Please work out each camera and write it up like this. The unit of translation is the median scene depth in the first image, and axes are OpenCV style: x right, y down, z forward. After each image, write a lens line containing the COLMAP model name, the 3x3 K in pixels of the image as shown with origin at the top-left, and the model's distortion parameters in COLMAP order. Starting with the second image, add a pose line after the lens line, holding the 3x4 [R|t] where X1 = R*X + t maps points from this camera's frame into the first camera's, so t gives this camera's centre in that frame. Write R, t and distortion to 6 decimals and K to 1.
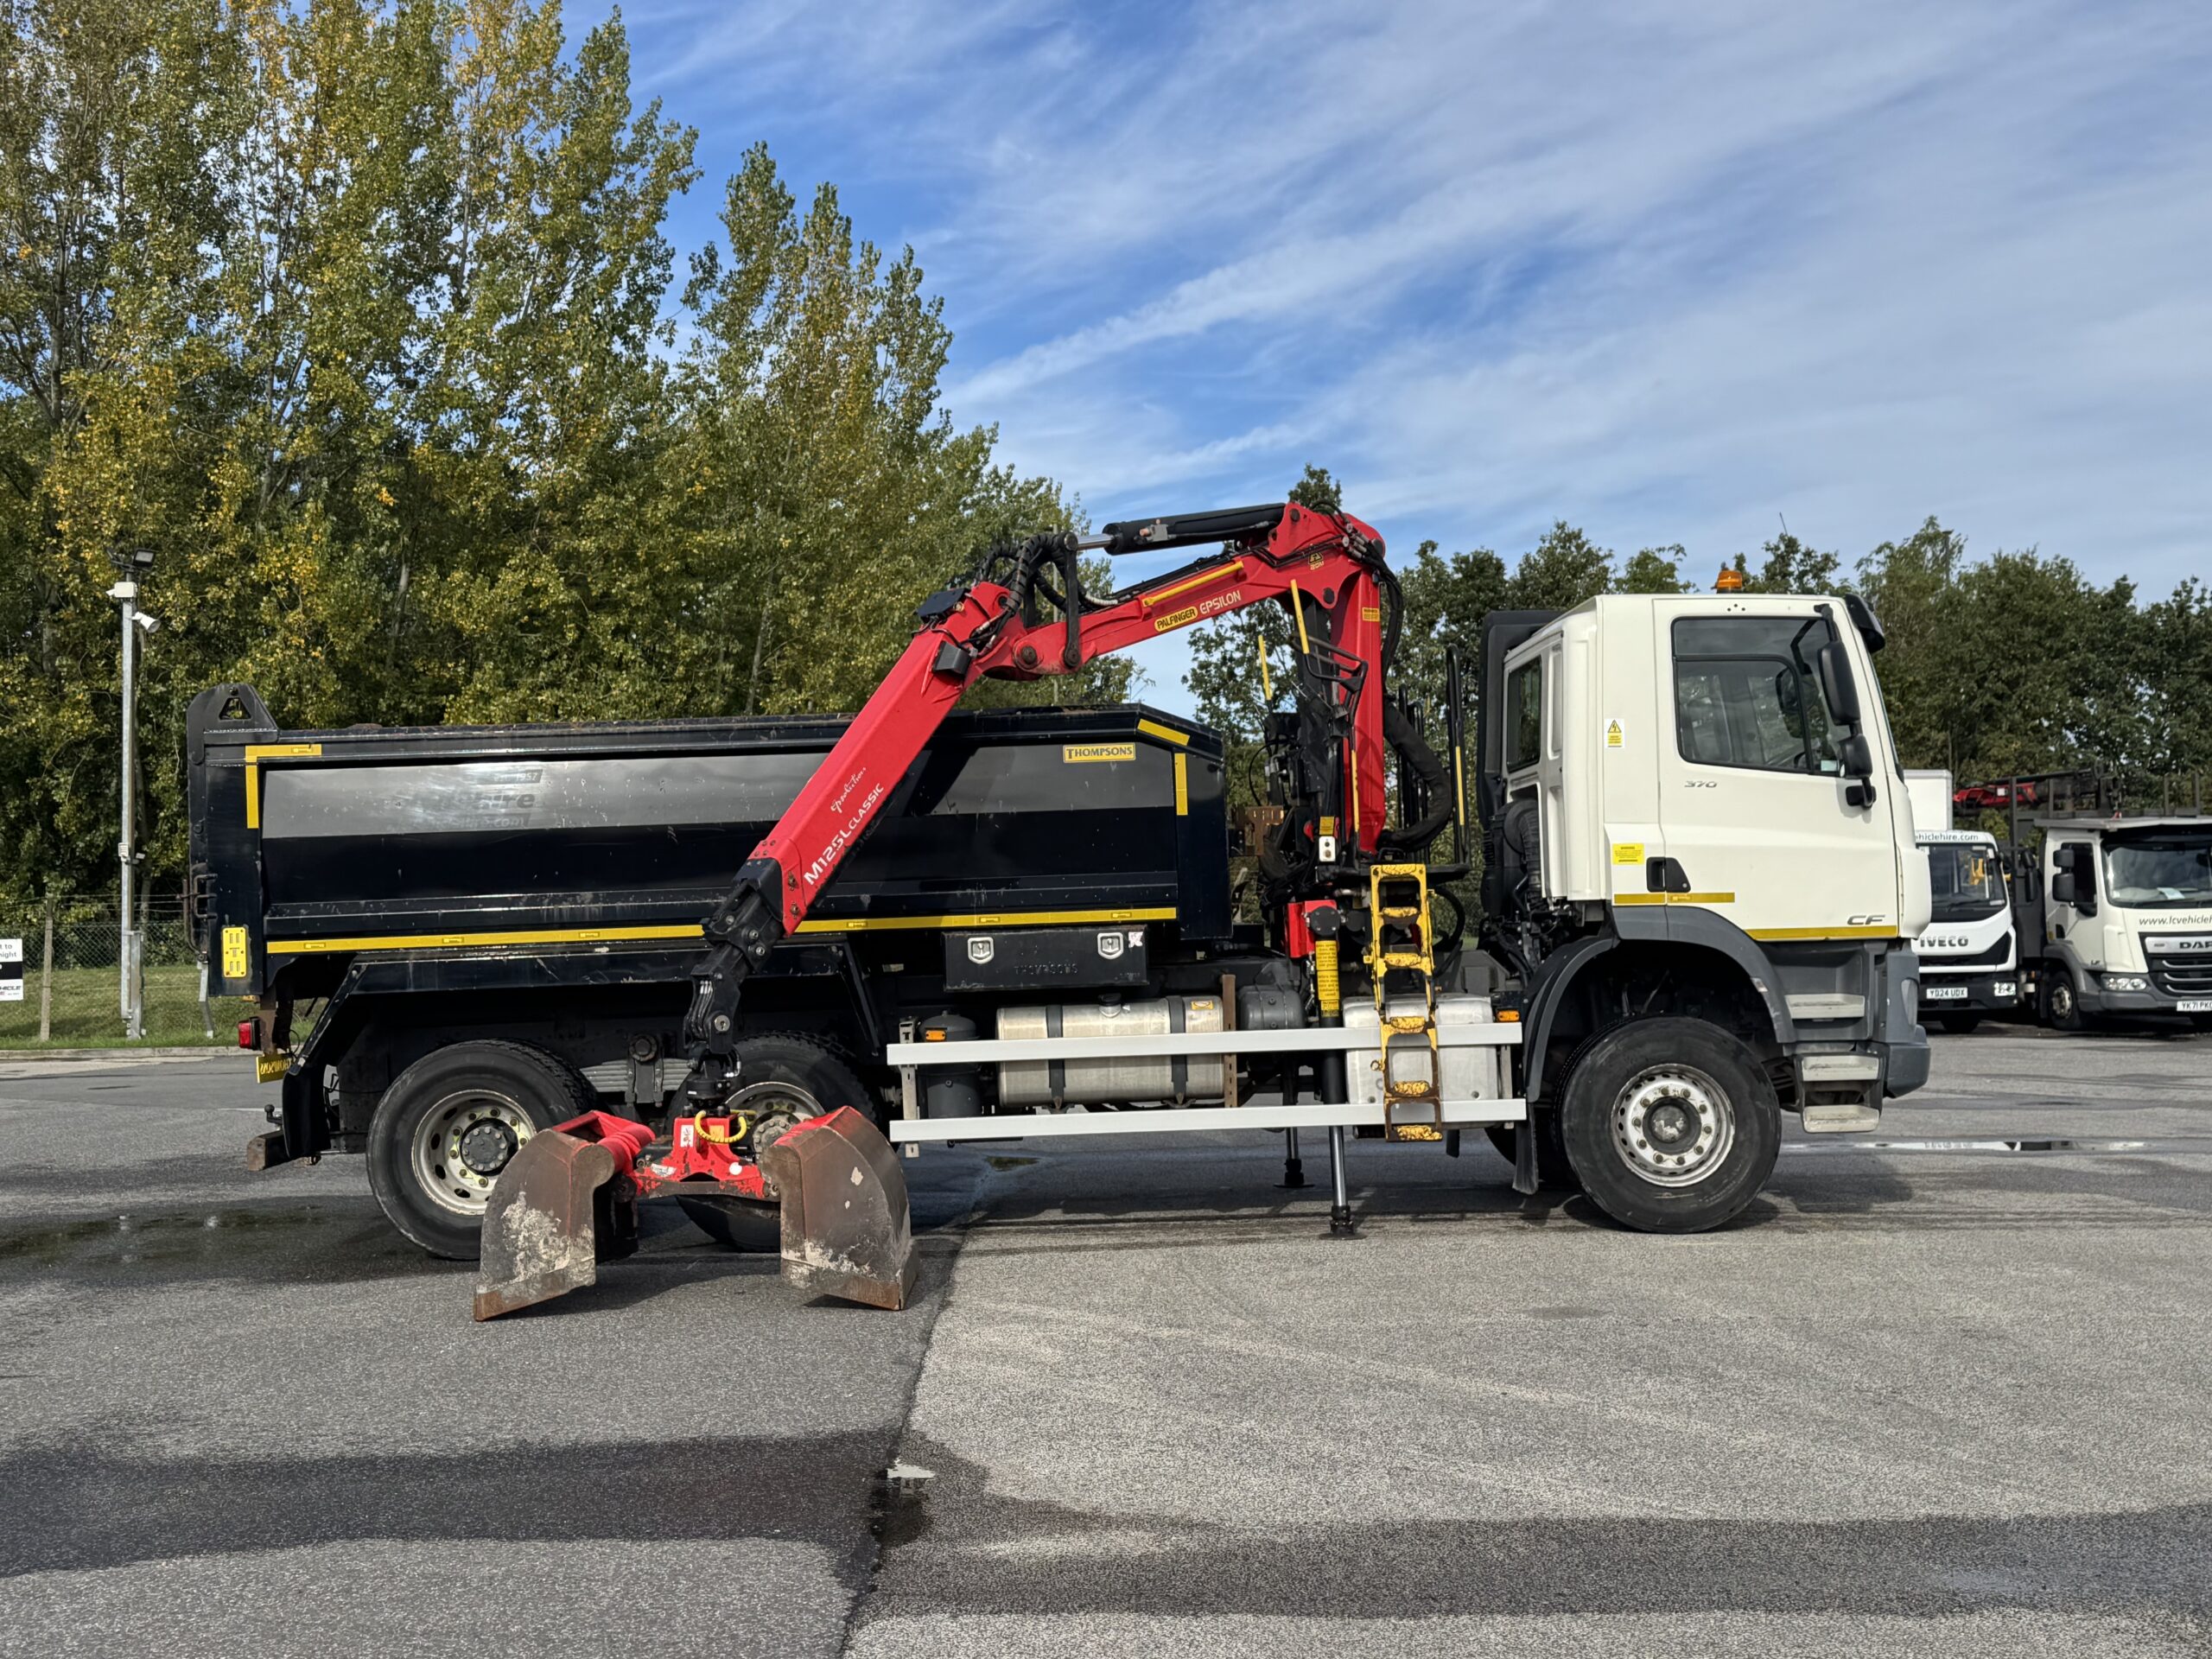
lens RADIAL K [[2568.8, 0, 1124.9], [0, 2568.8, 814.7], [0, 0, 1]] dist [0.082000, 0.000000]
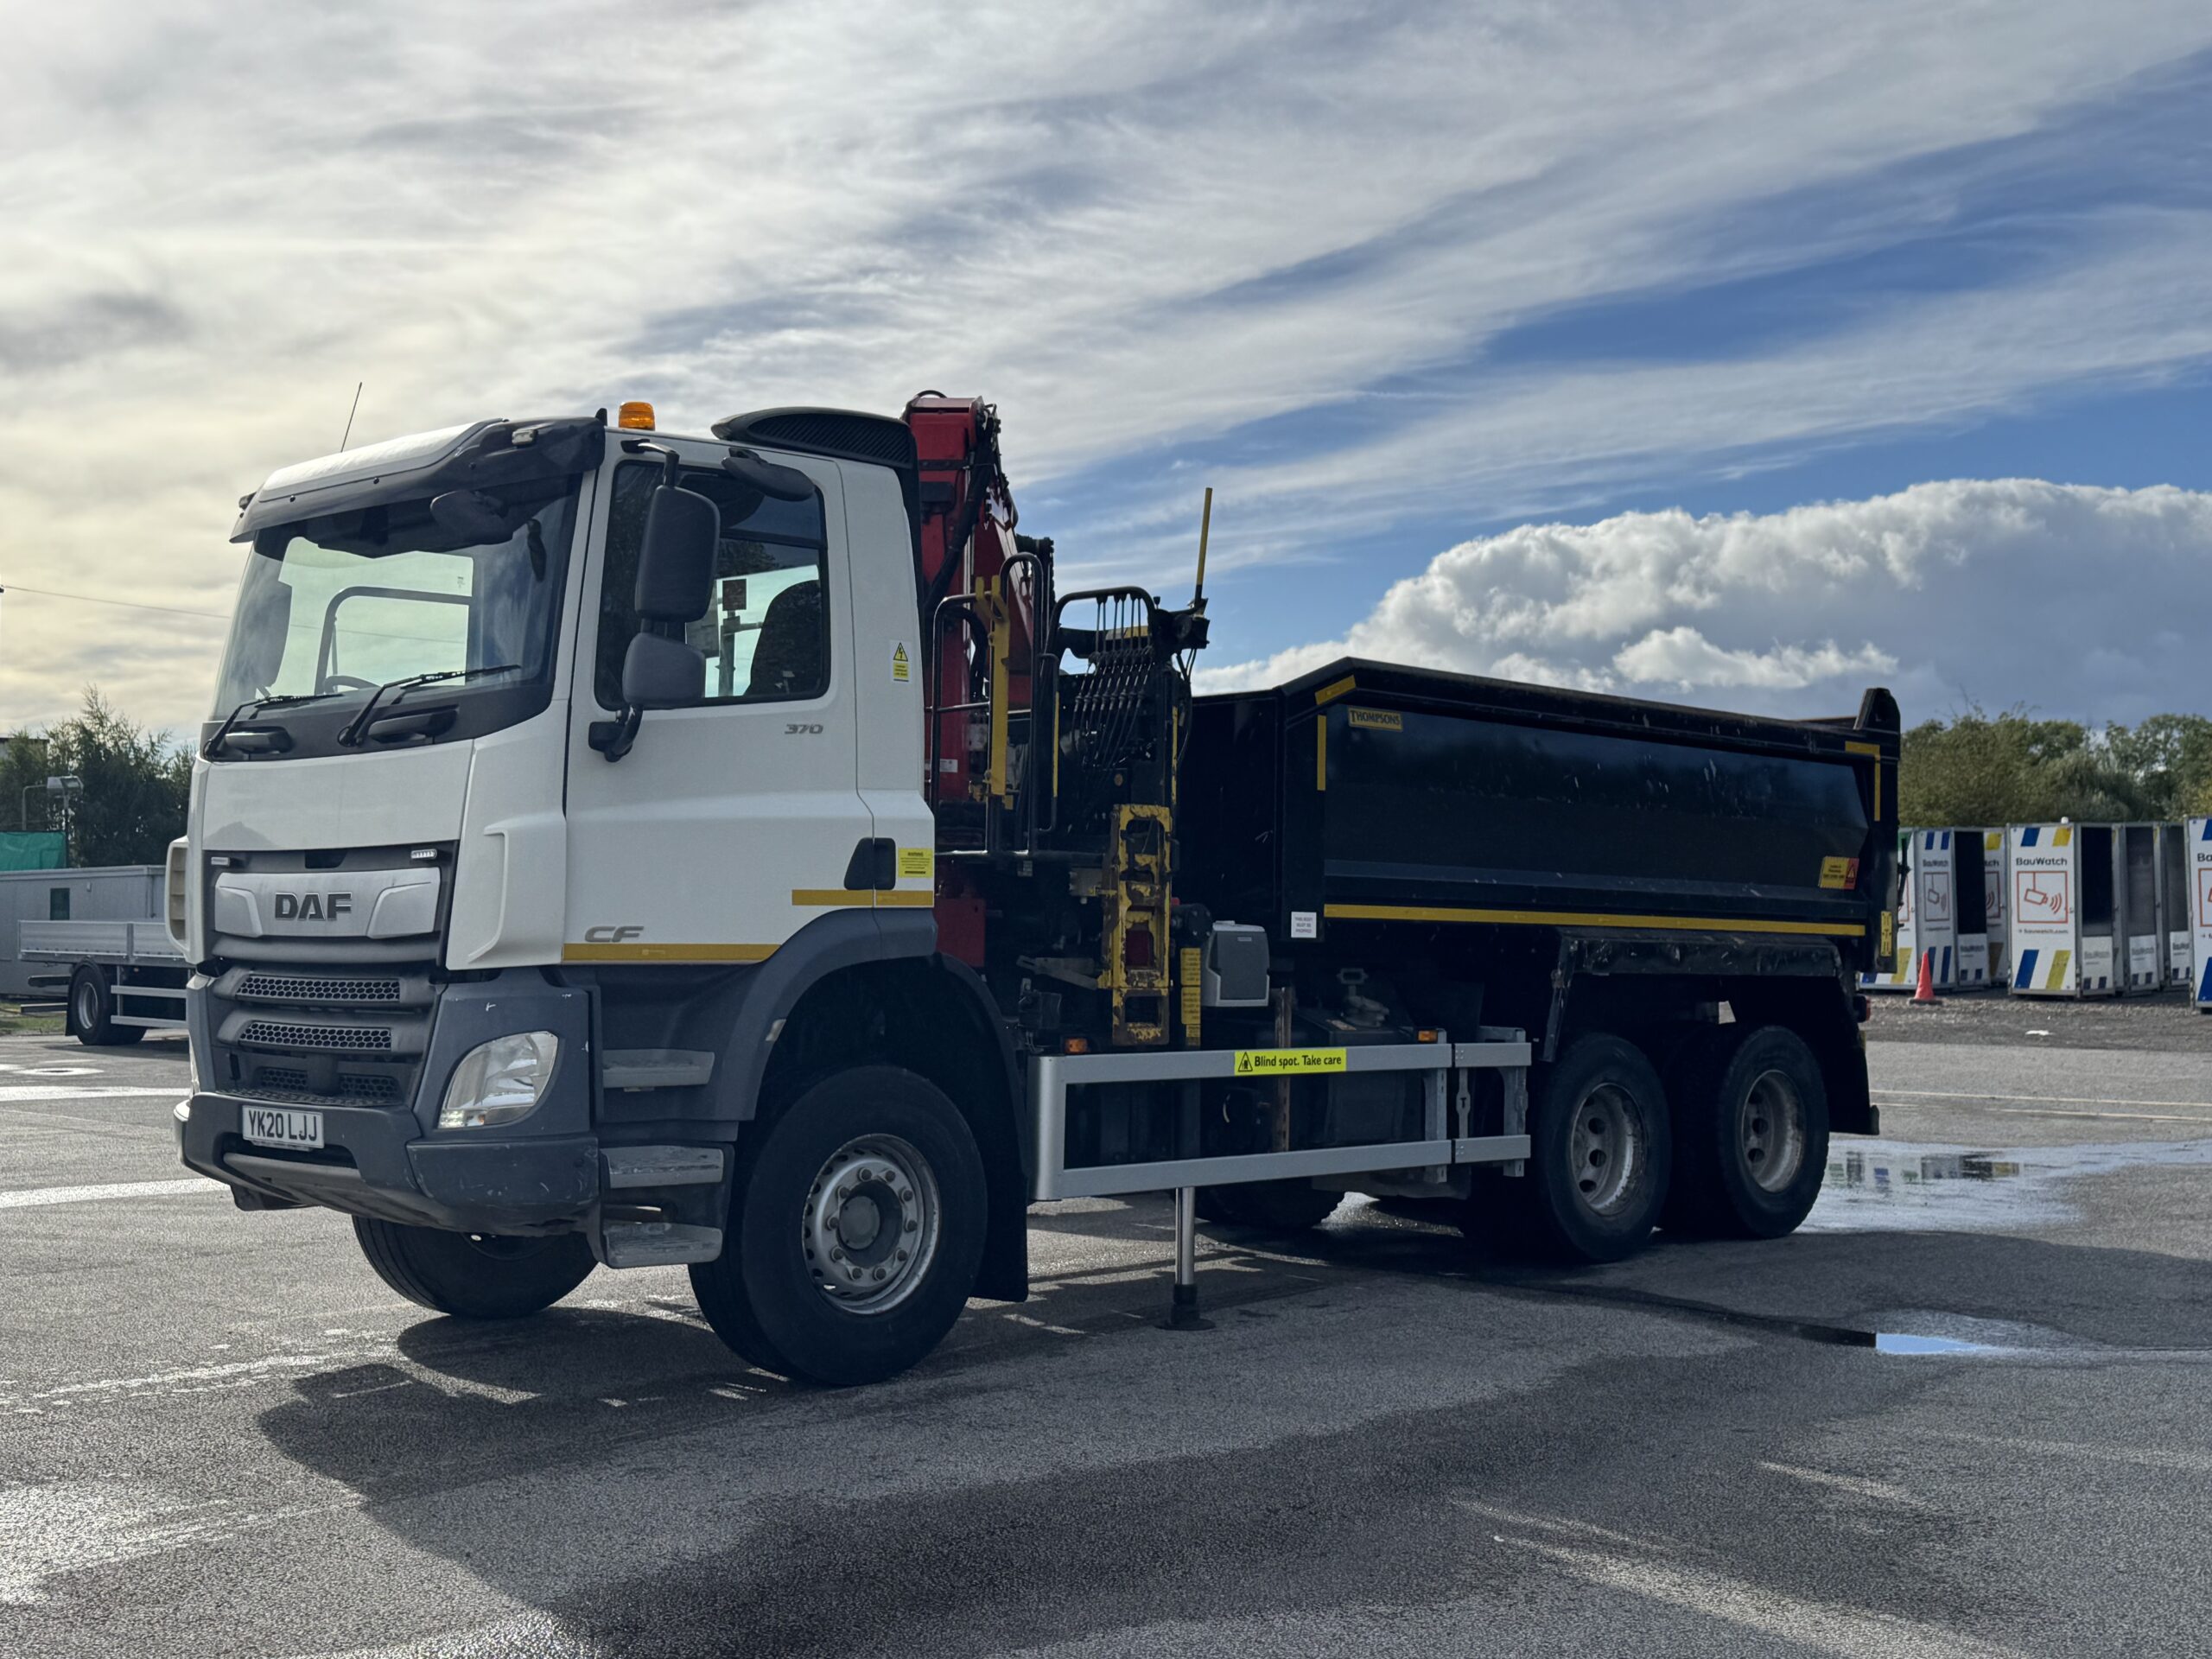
lens RADIAL K [[2568.8, 0, 1105.2], [0, 2568.8, 835.9], [0, 0, 1]] dist [0.082000, 0.000000]
pose [[-0.726722, -0.004054, -0.686919, 0.648888], [0.045205, 0.997533, -0.053711, 0.056052], [0.685442, -0.070085, -0.724746, 1.553490]]
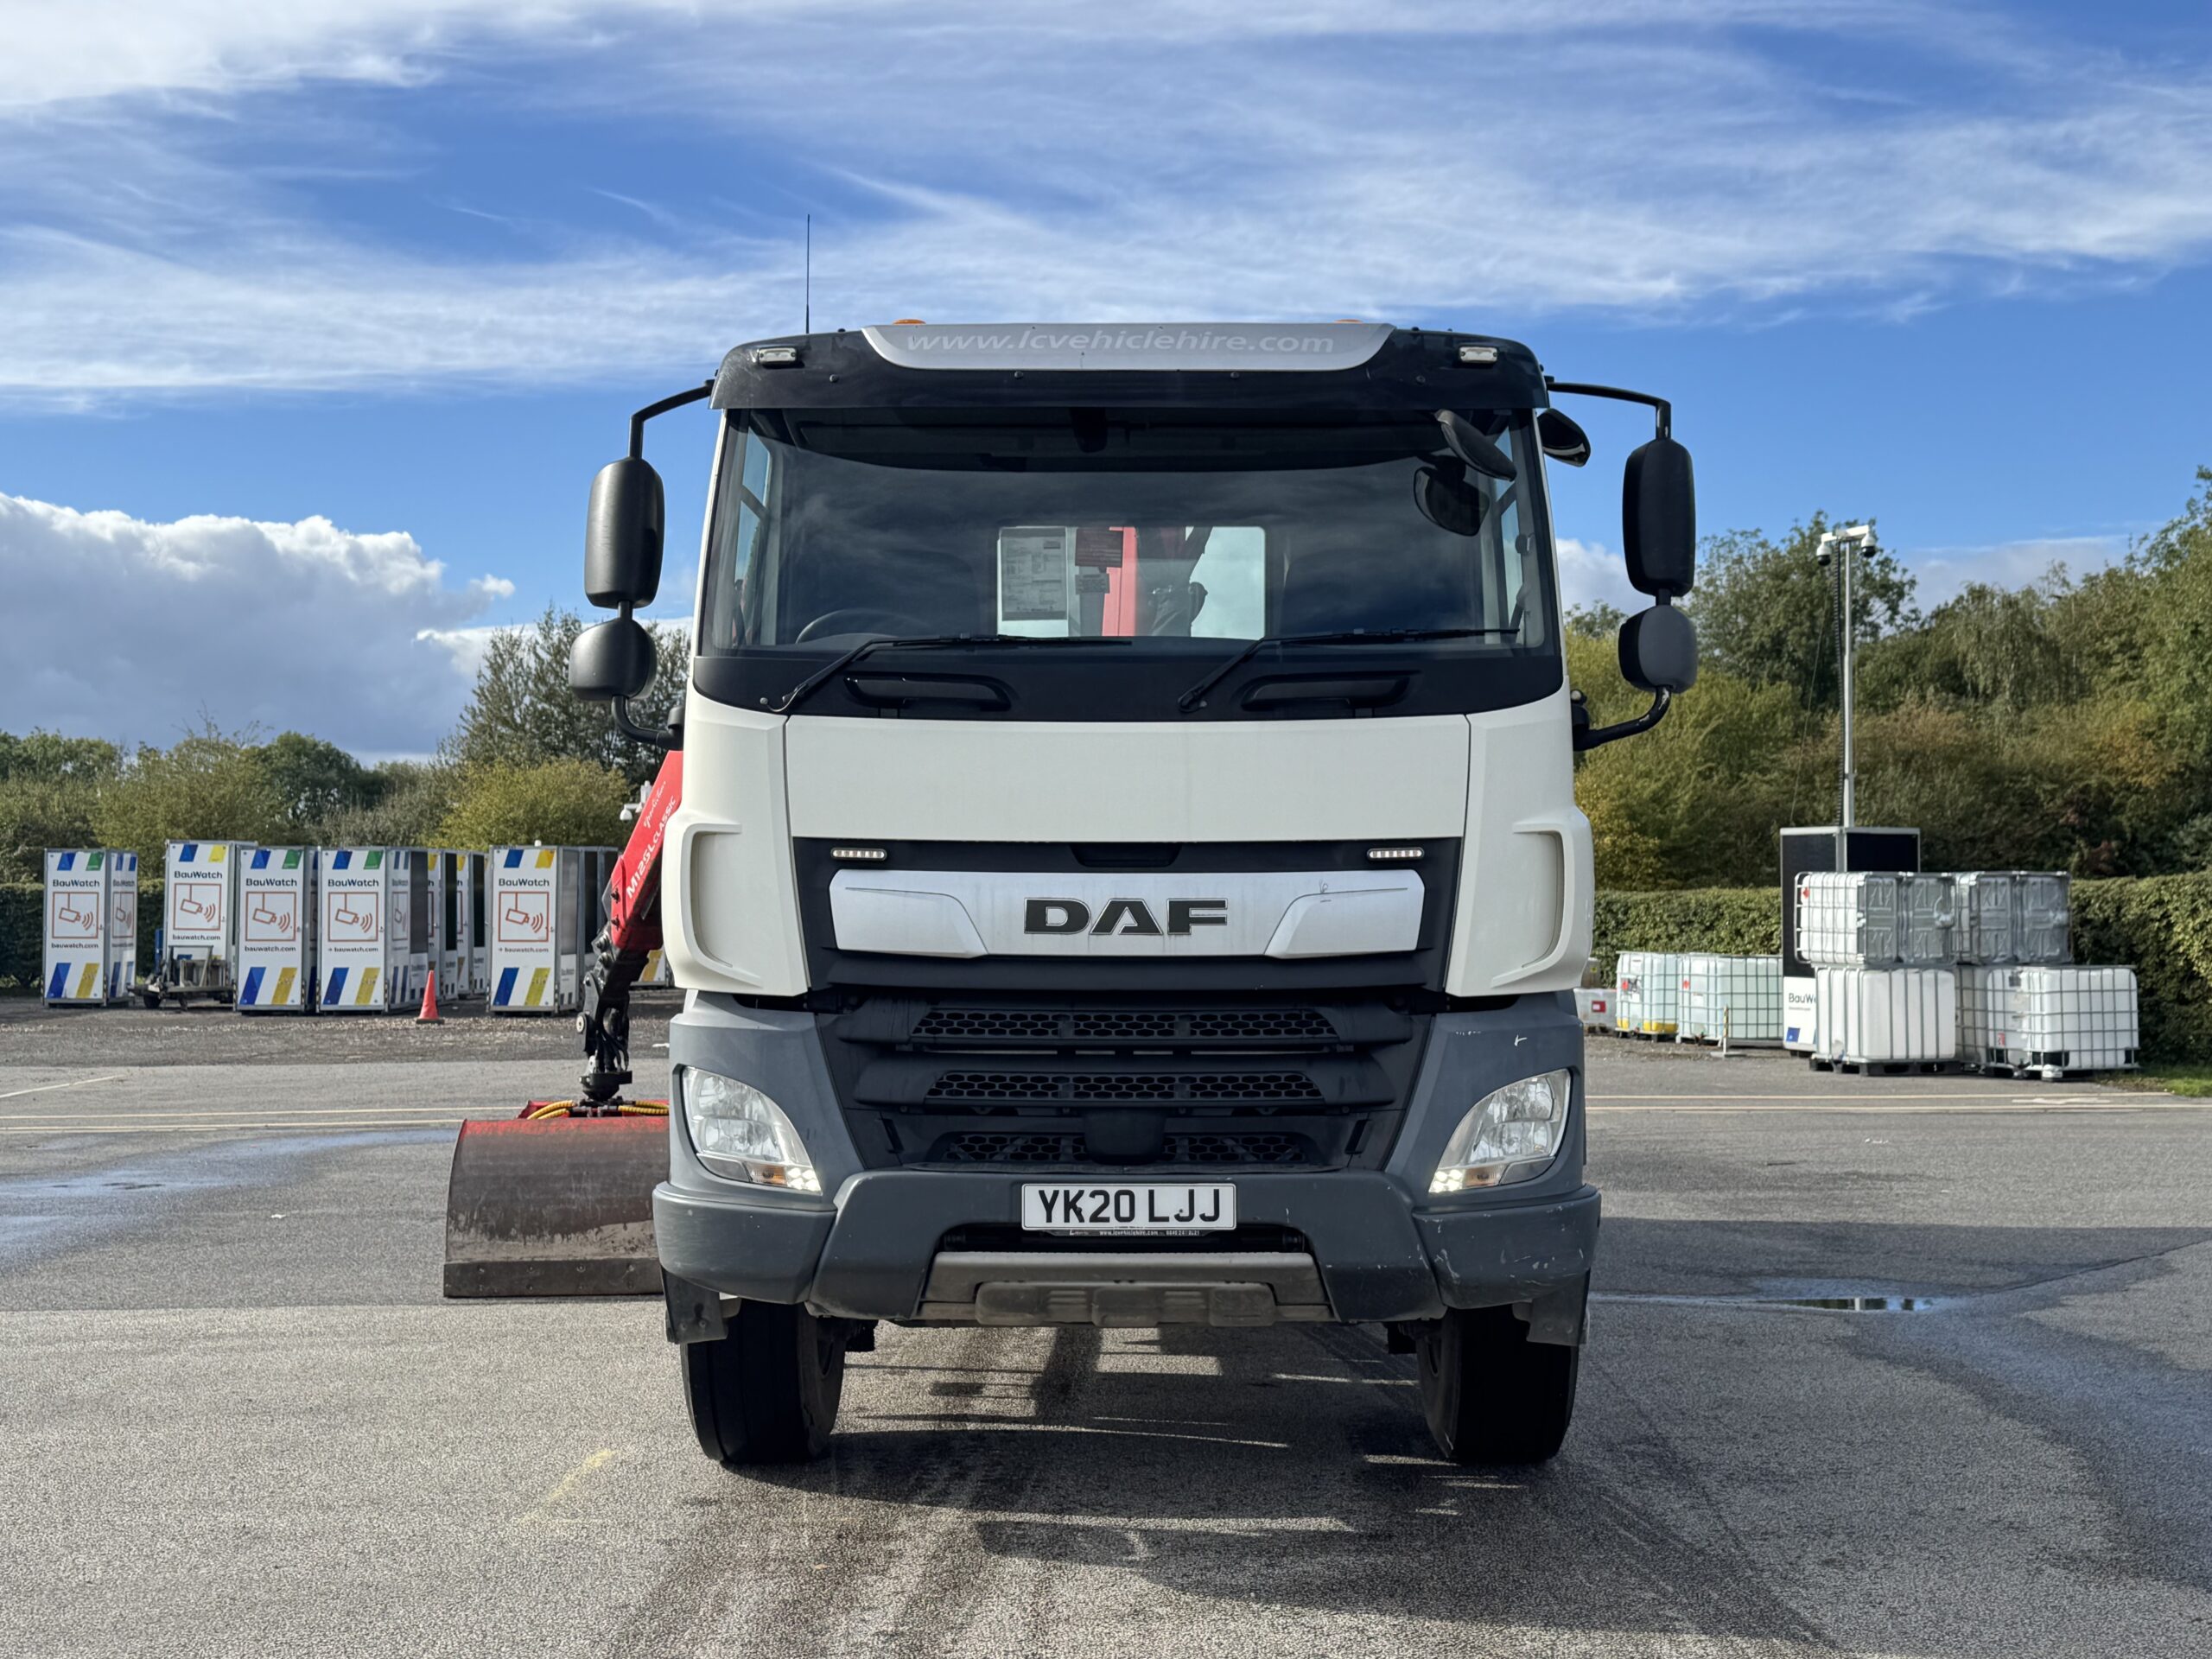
lens RADIAL K [[2568.8, 0, 1037.8], [0, 2568.8, 816.3], [0, 0, 1]] dist [0.082000, 0.000000]
pose [[-0.033213, -0.030904, -0.998970, 0.819698], [0.043393, 0.998535, -0.032334, 0.029146], [0.998506, -0.044423, -0.031823, 1.011514]]
